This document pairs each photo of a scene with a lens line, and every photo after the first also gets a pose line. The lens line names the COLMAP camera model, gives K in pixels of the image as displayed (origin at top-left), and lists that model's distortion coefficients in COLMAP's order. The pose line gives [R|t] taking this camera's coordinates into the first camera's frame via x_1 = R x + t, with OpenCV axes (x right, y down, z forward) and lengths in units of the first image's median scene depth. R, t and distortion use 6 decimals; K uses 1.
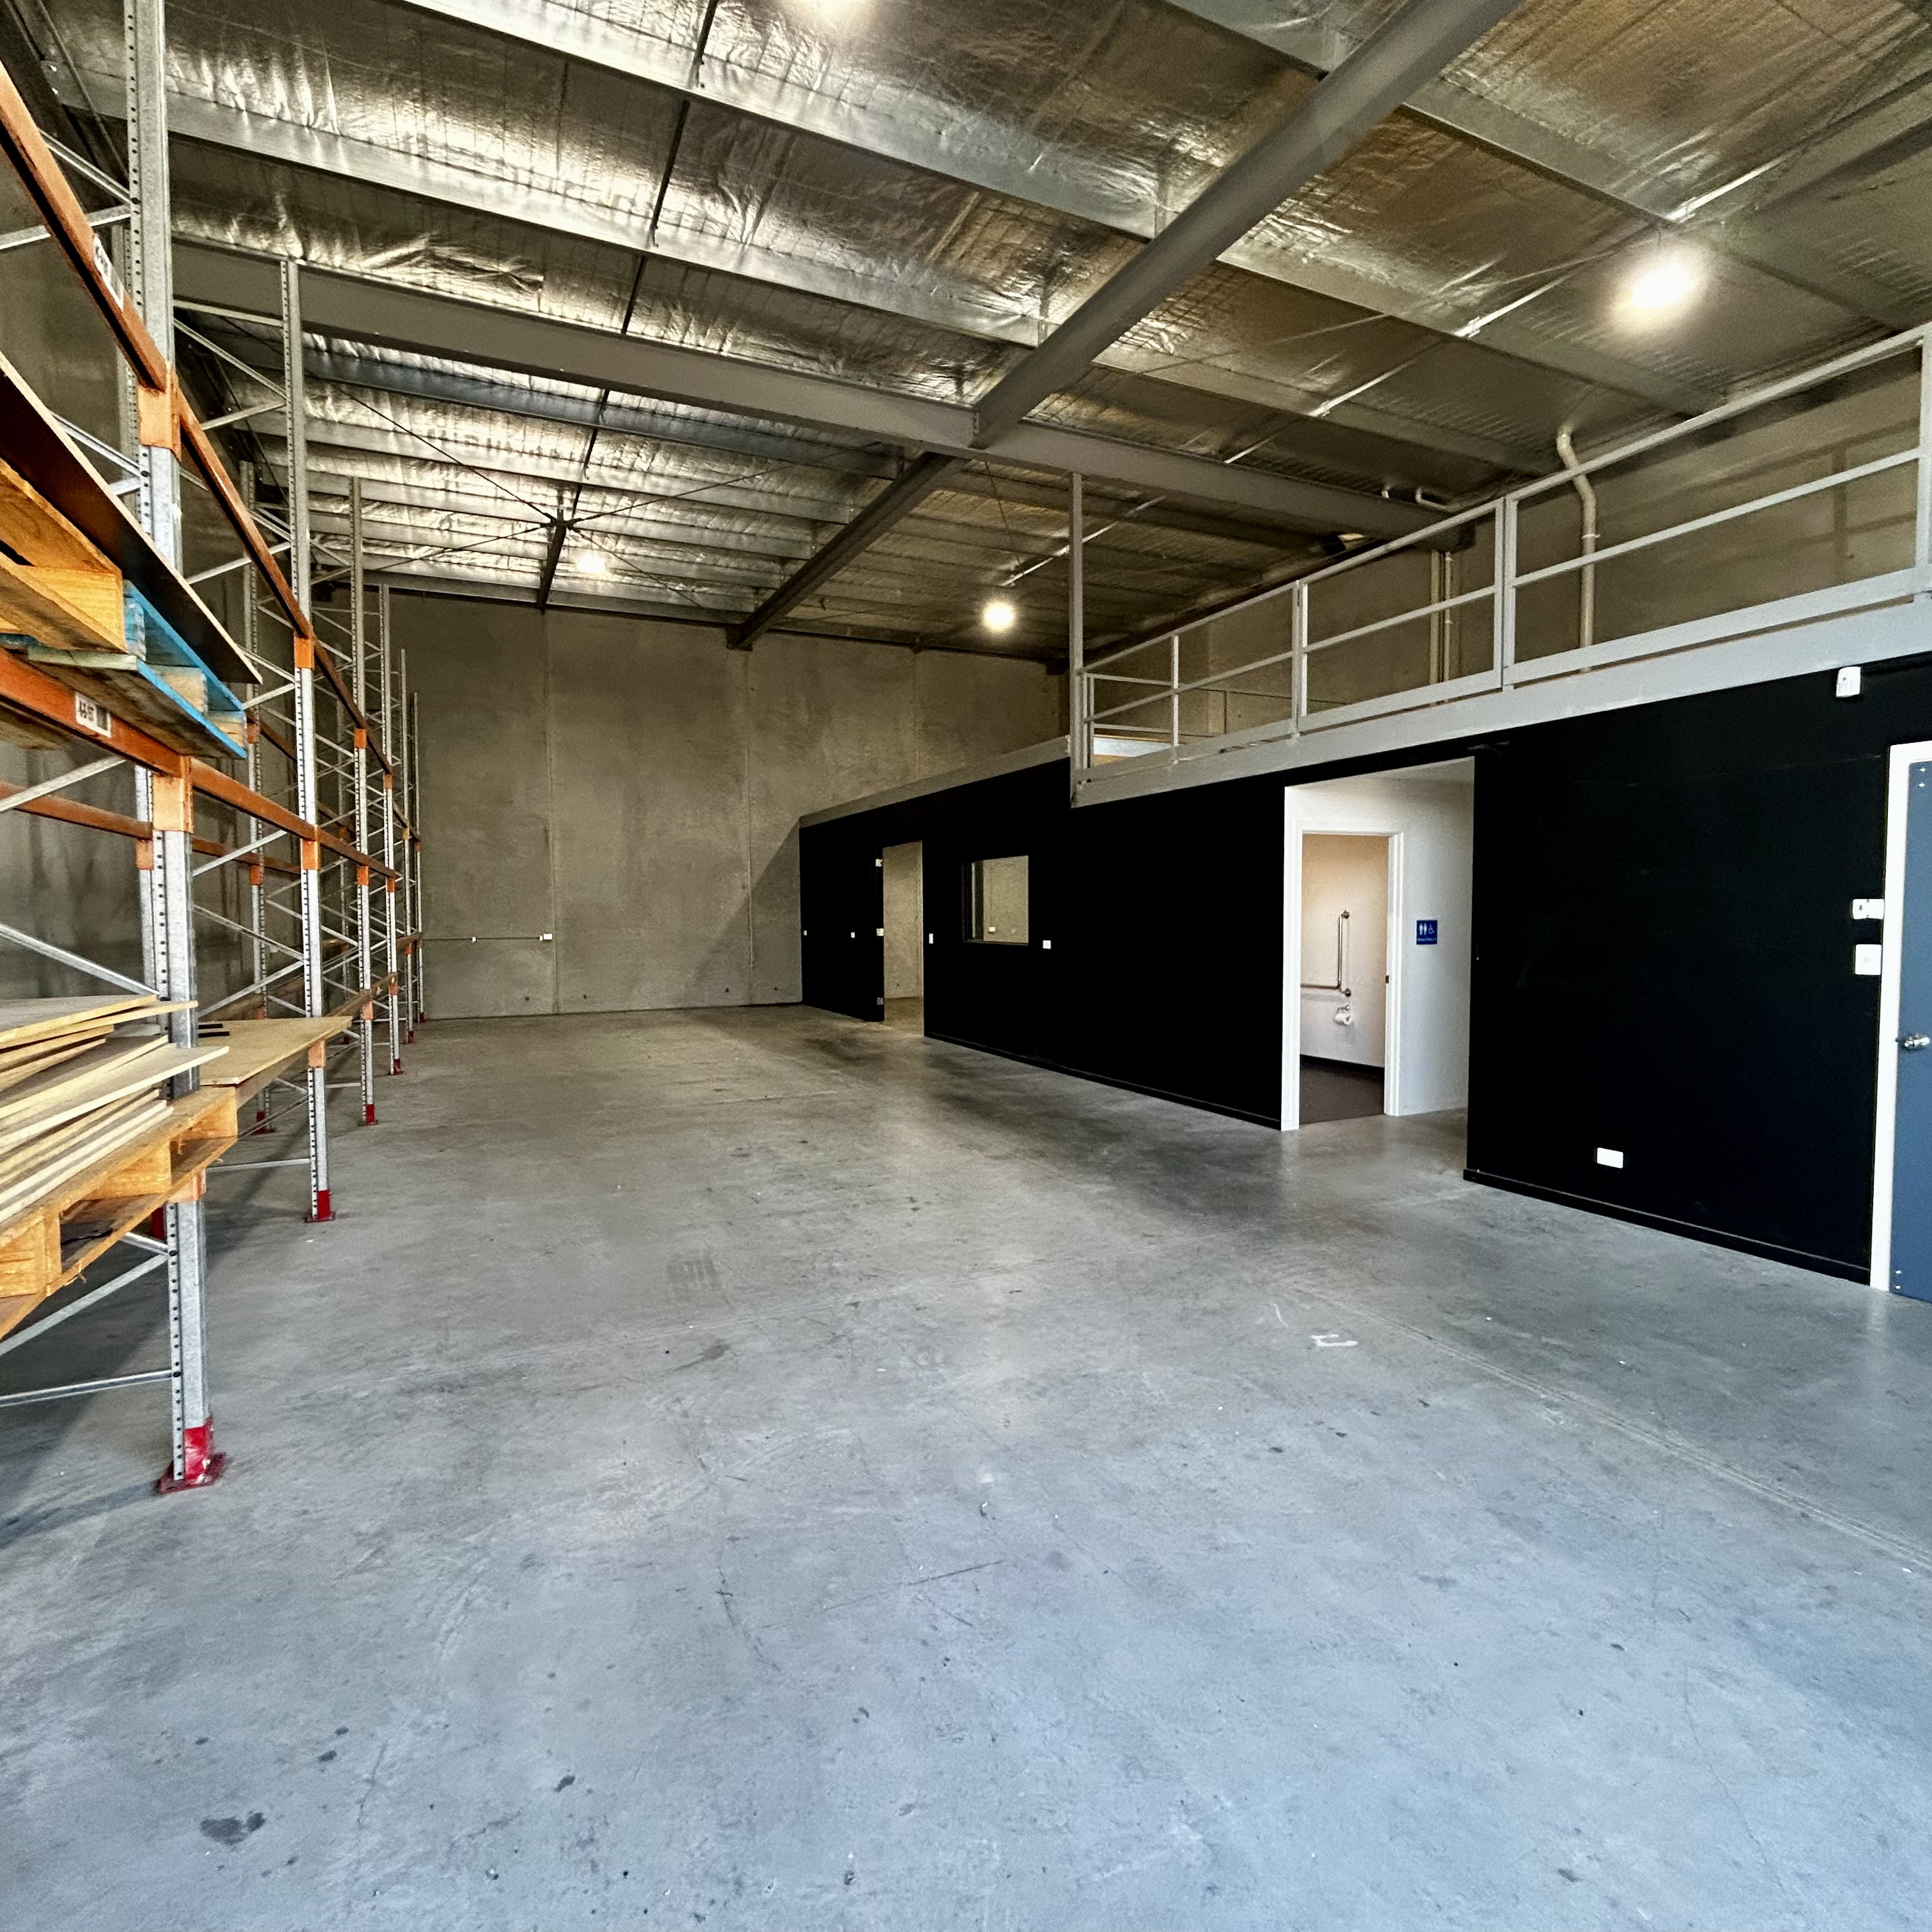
lens RADIAL K [[1041.1, 0, 963.9], [0, 1041.1, 962.4], [0, 0, 1]] dist [-0.006230, 0.004321]
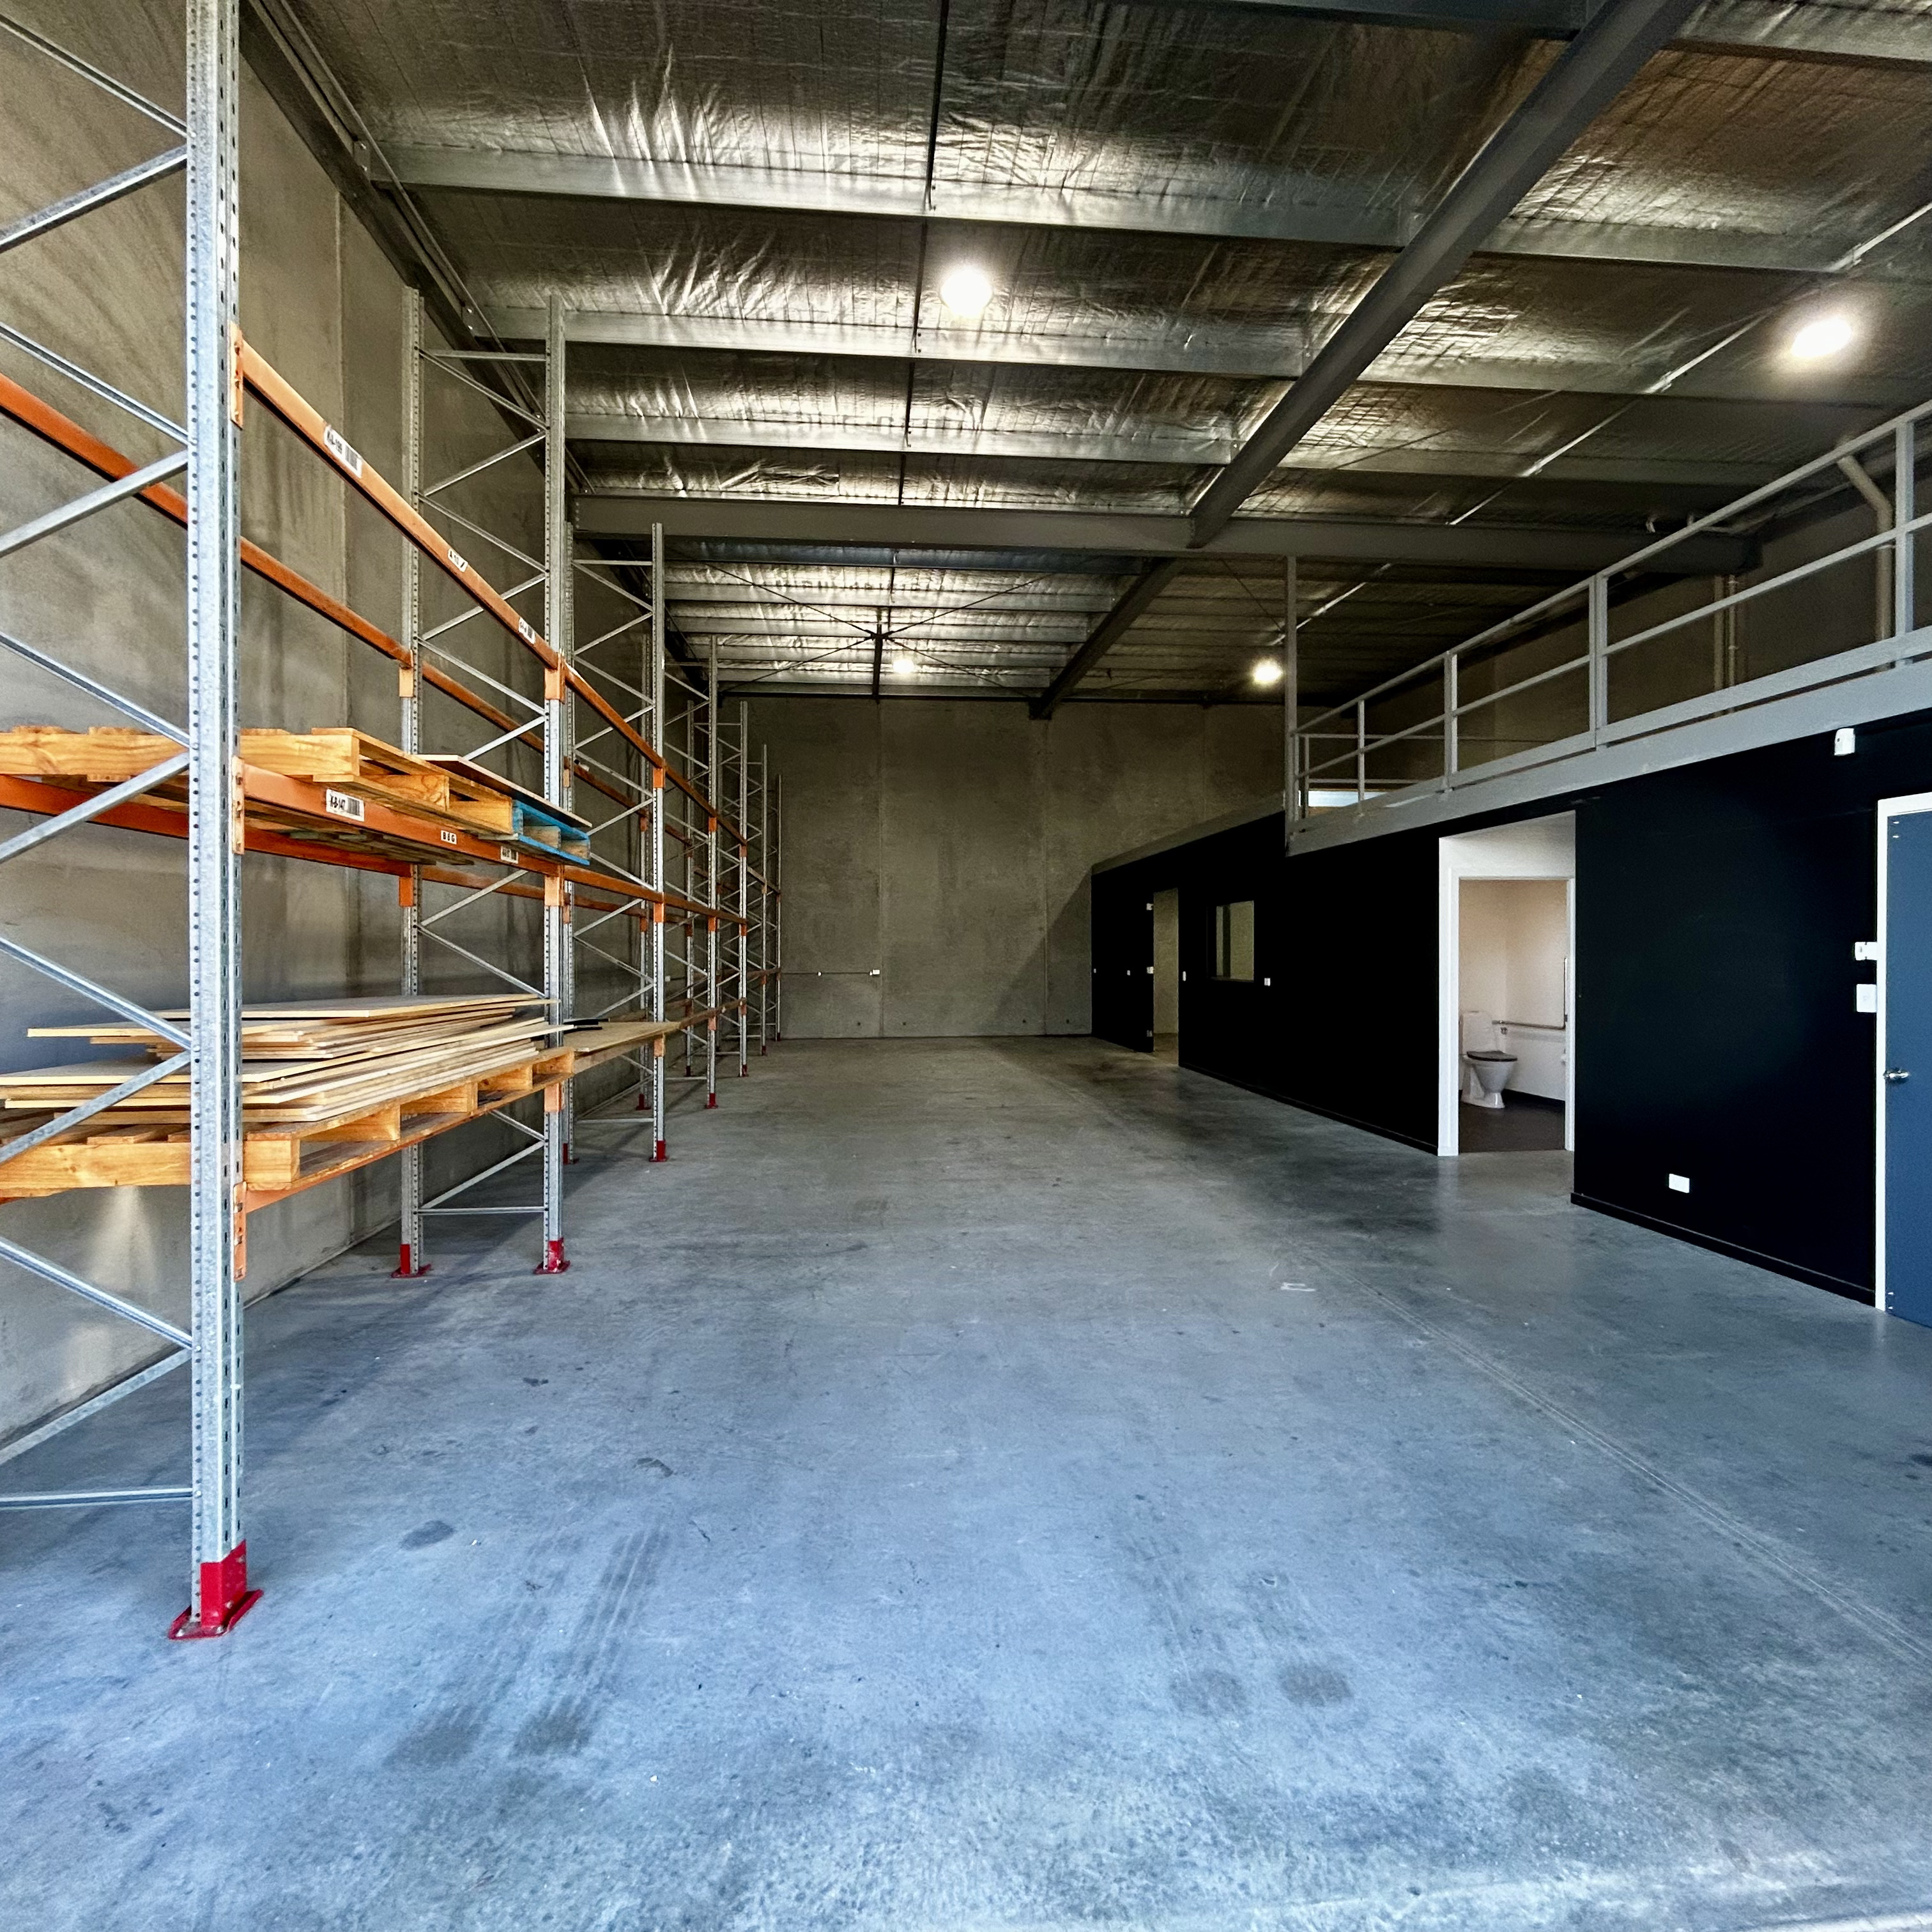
lens RADIAL K [[1041.1, 0, 974.7], [0, 1041.1, 962.6], [0, 0, 1]] dist [-0.006230, 0.004321]
pose [[0.945162, 0.005493, -0.326555, 0.217878], [-0.017830, 0.999235, -0.034797, 0.008873], [0.326115, 0.038712, 0.944537, -0.195205]]
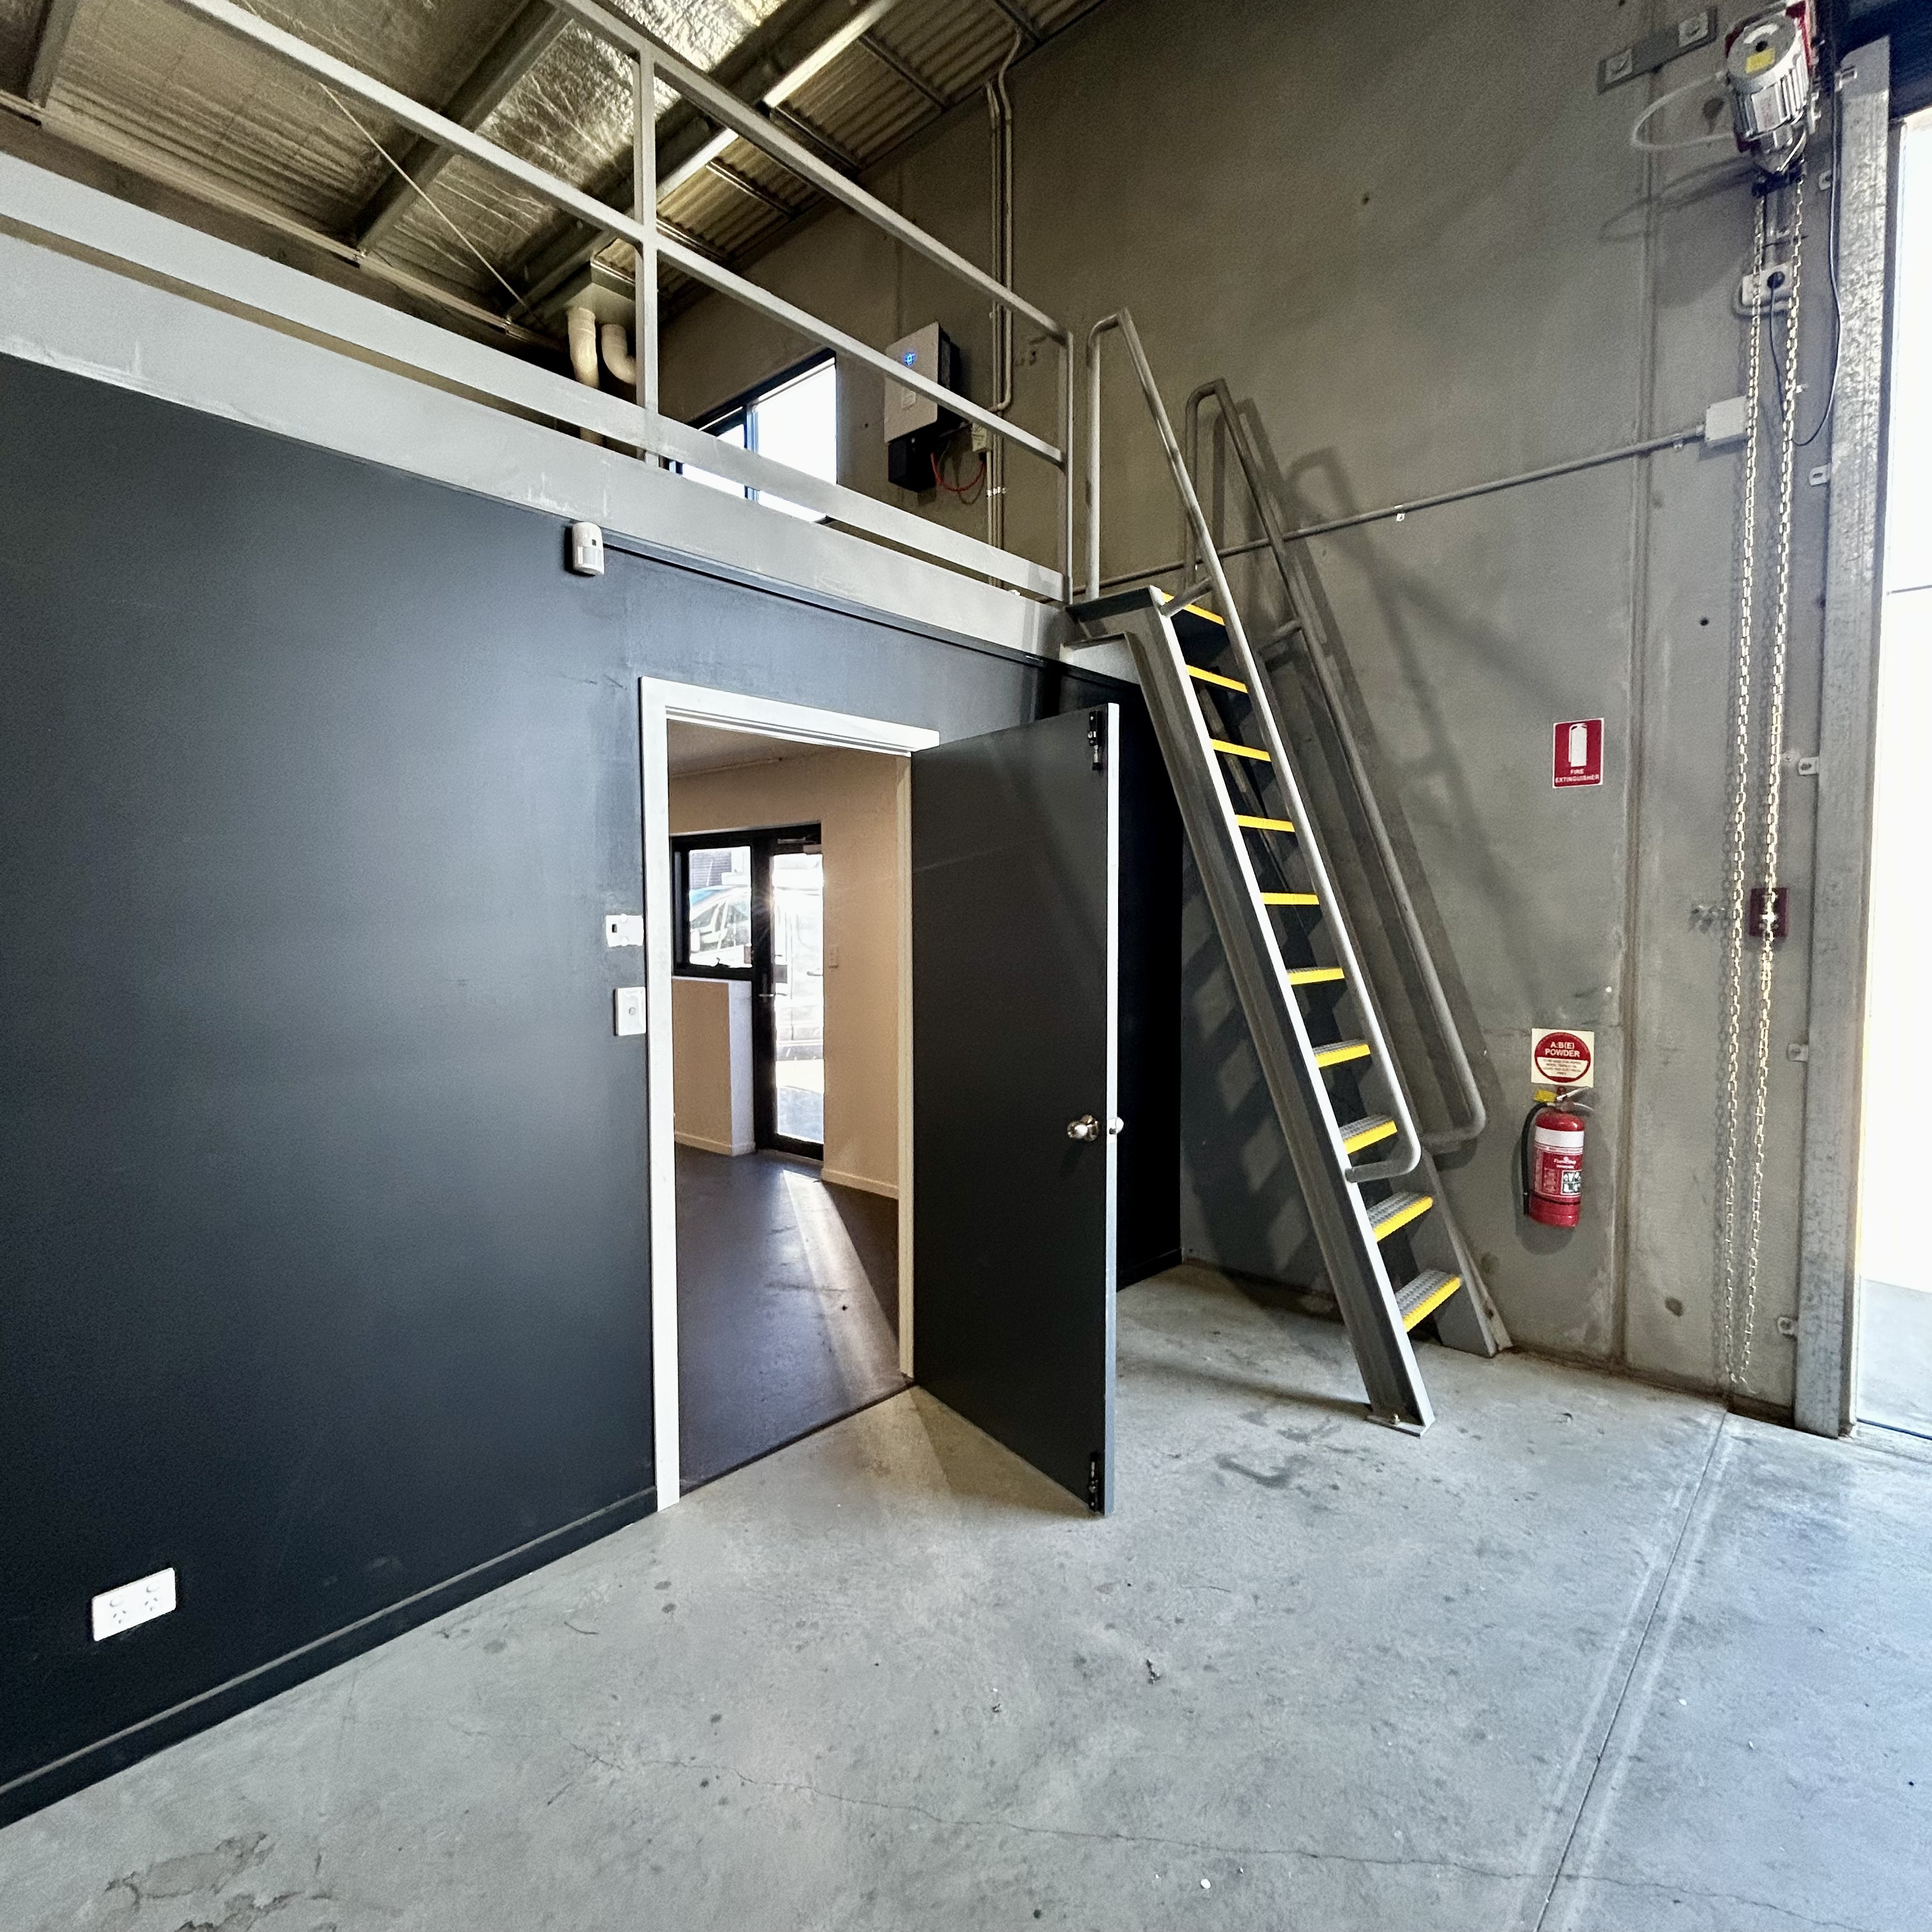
lens RADIAL K [[1041.1, 0, 973.9], [0, 1041.1, 958.1], [0, 0, 1]] dist [-0.006230, 0.004321]
pose [[-0.391362, -0.032418, 0.919665, 0.130288], [0.046610, 0.997398, 0.054993, -0.037171], [-0.919055, 0.064388, -0.388833, 0.654356]]
